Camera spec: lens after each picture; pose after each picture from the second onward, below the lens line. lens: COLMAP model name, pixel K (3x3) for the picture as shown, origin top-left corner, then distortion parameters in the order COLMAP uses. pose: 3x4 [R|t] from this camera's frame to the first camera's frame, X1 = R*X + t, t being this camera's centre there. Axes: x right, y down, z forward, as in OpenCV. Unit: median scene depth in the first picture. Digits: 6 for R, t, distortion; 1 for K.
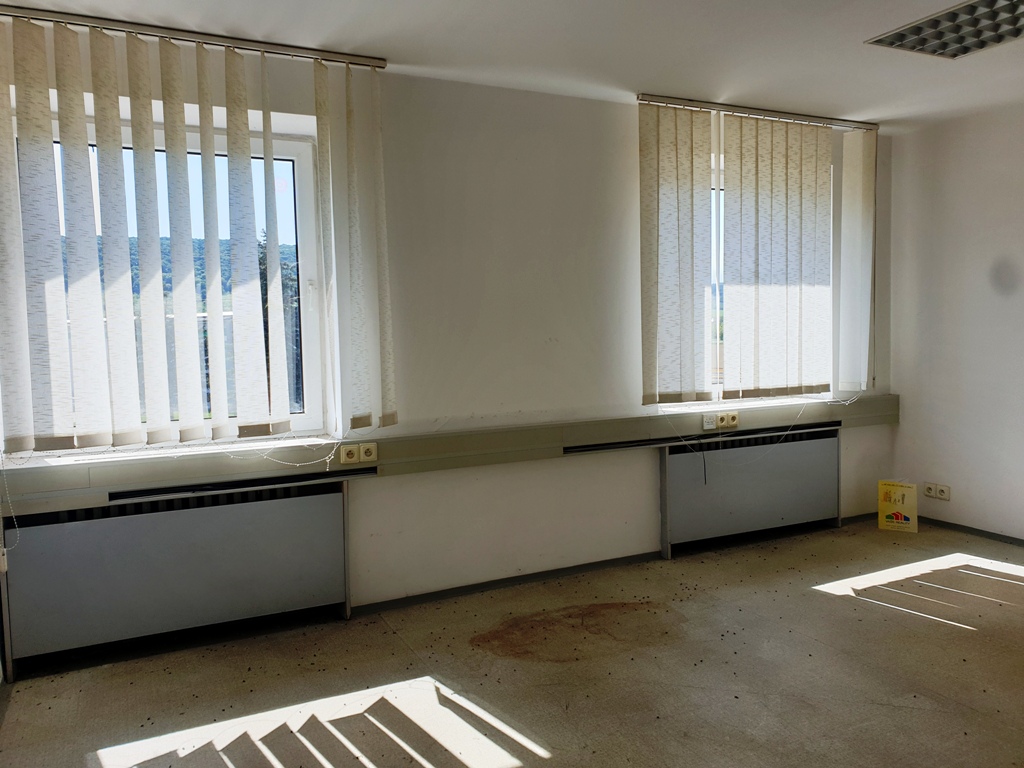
lens RADIAL K [[804.6, 0, 513.8], [0, 804.6, 388.5], [0, 0, 1]] dist [0.000674, 0.017362]
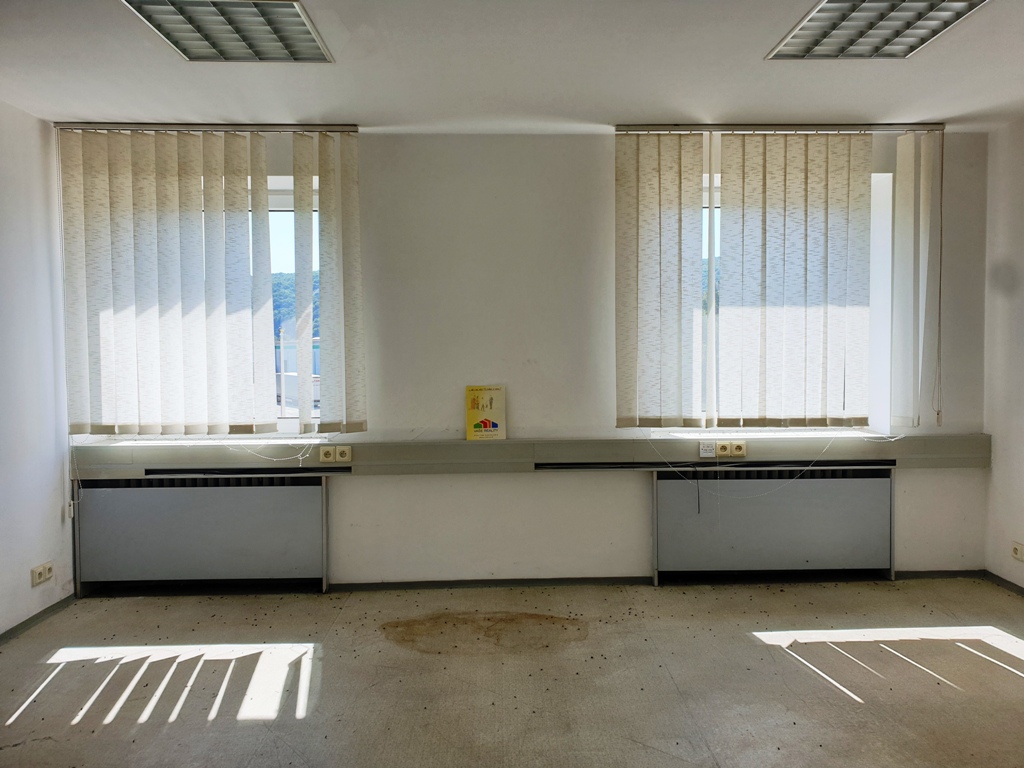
lens RADIAL K [[804.6, 0, 505.2], [0, 804.6, 379.9], [0, 0, 1]] dist [0.000674, 0.017362]
pose [[0.907953, 0.032712, -0.417793, 0.495280], [-0.042639, 0.998986, -0.014445, -0.021181], [0.416897, 0.030930, 0.908428, 0.018334]]
